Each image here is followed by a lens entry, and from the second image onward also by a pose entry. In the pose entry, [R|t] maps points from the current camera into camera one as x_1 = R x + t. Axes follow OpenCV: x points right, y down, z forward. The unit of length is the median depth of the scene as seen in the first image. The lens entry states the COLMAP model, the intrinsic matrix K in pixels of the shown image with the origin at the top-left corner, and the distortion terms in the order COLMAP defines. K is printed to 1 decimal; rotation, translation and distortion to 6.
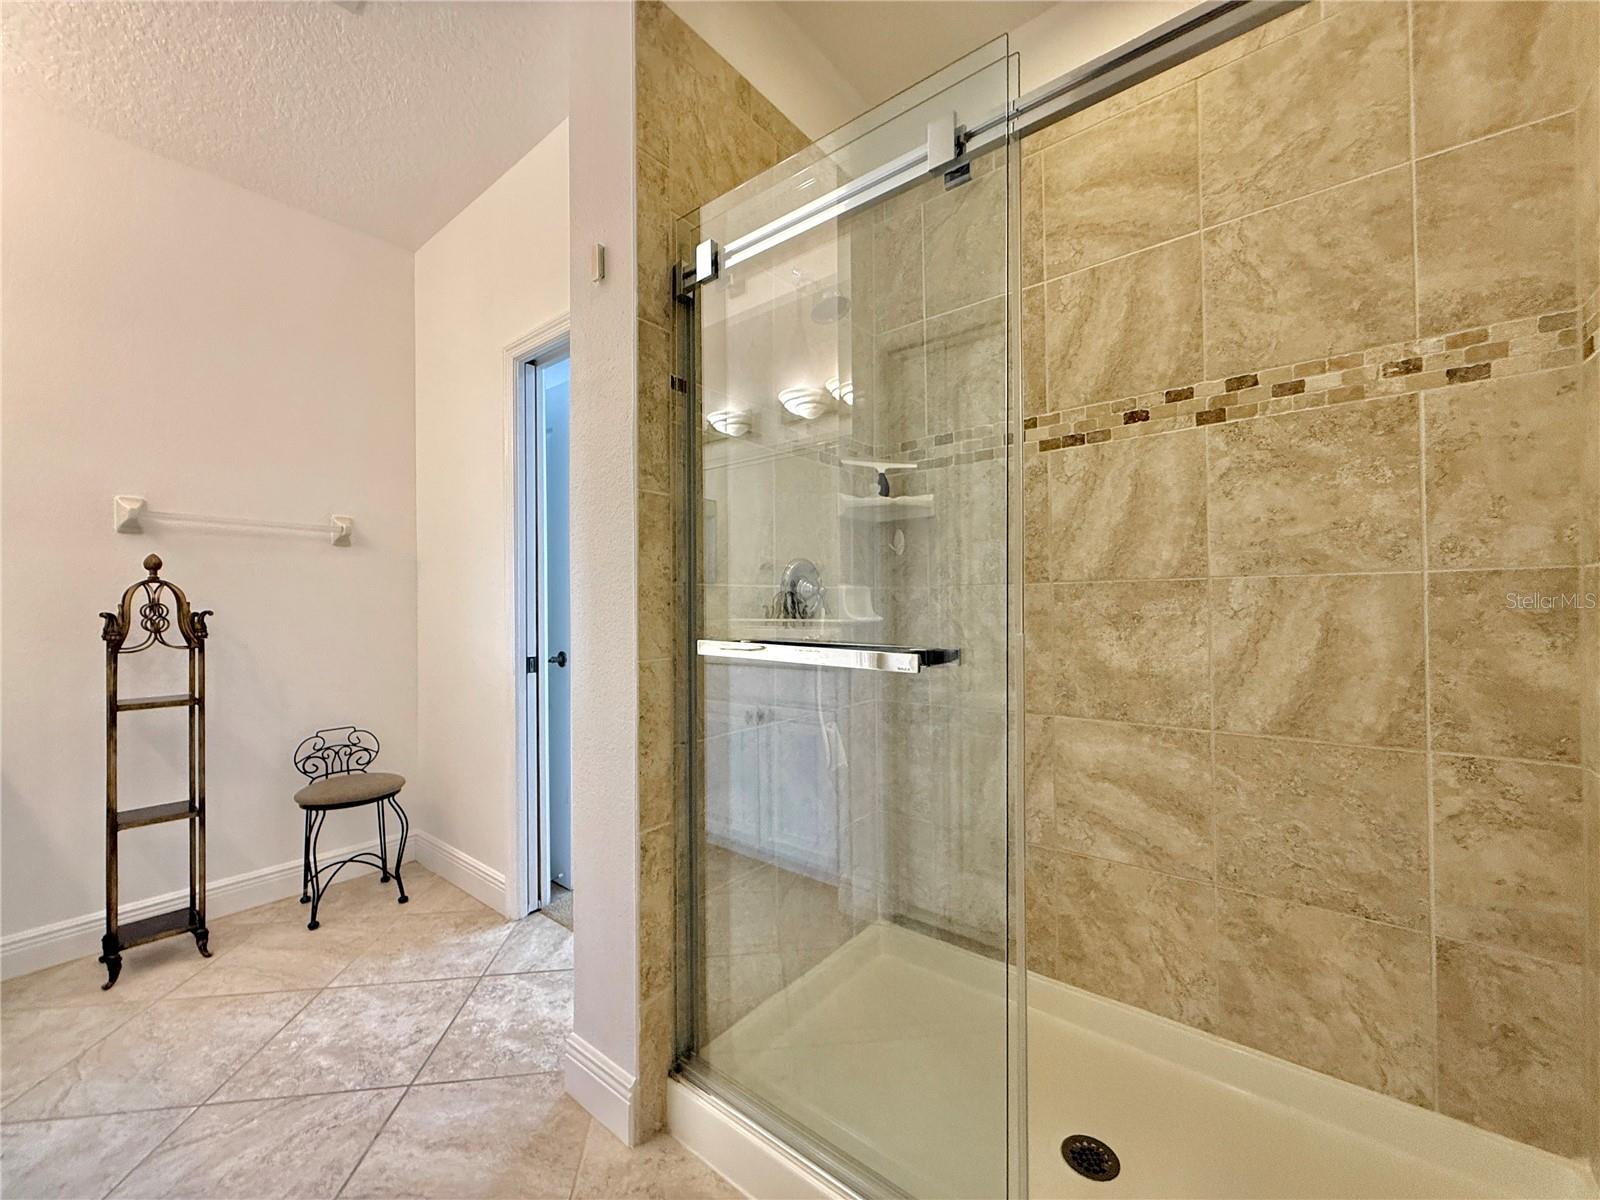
lens RADIAL K [[636.8, 0, 799.6], [0, 636.8, 599.8], [0, 0, 1]] dist [-0.003850, 0.001667]
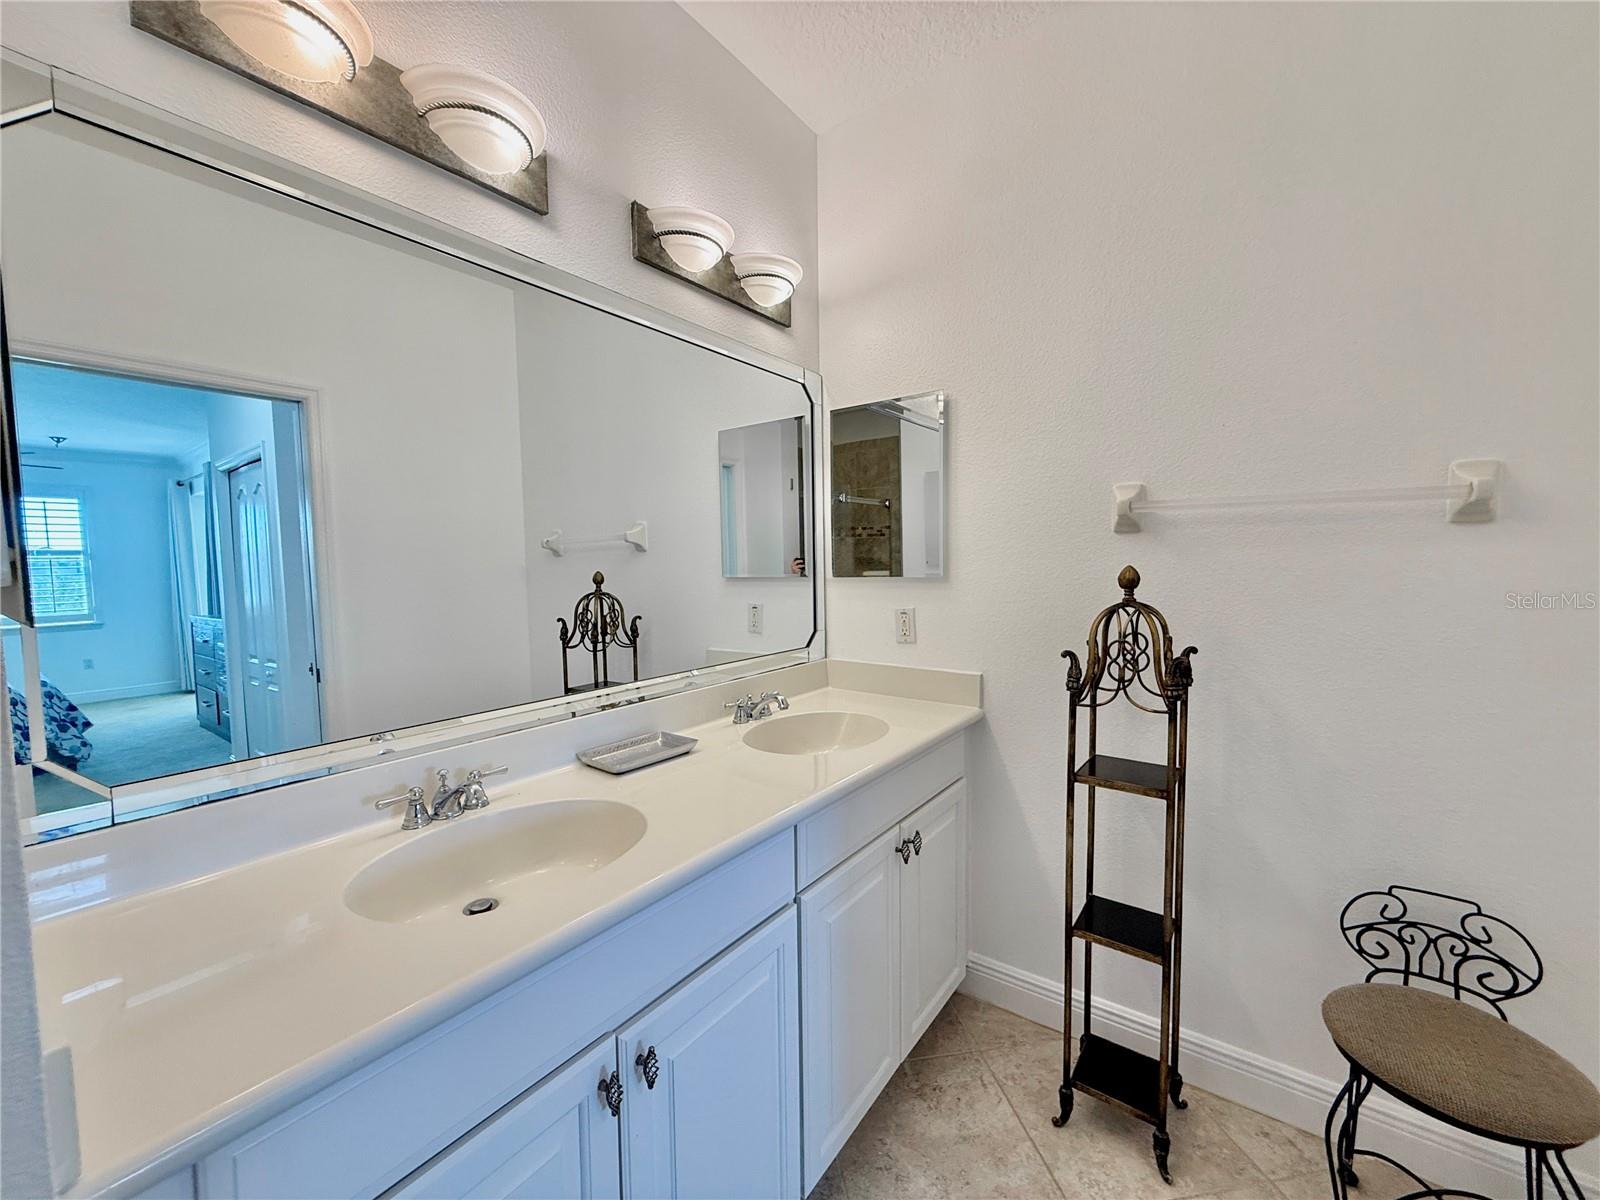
lens RADIAL K [[636.8, 0, 797.9], [0, 636.8, 601.6], [0, 0, 1]] dist [-0.003850, 0.001667]
pose [[0.035135, 0.066667, -0.997156, -0.272446], [0.016875, 0.997591, 0.067290, -0.070179], [0.999240, -0.019192, 0.033926, 0.504066]]
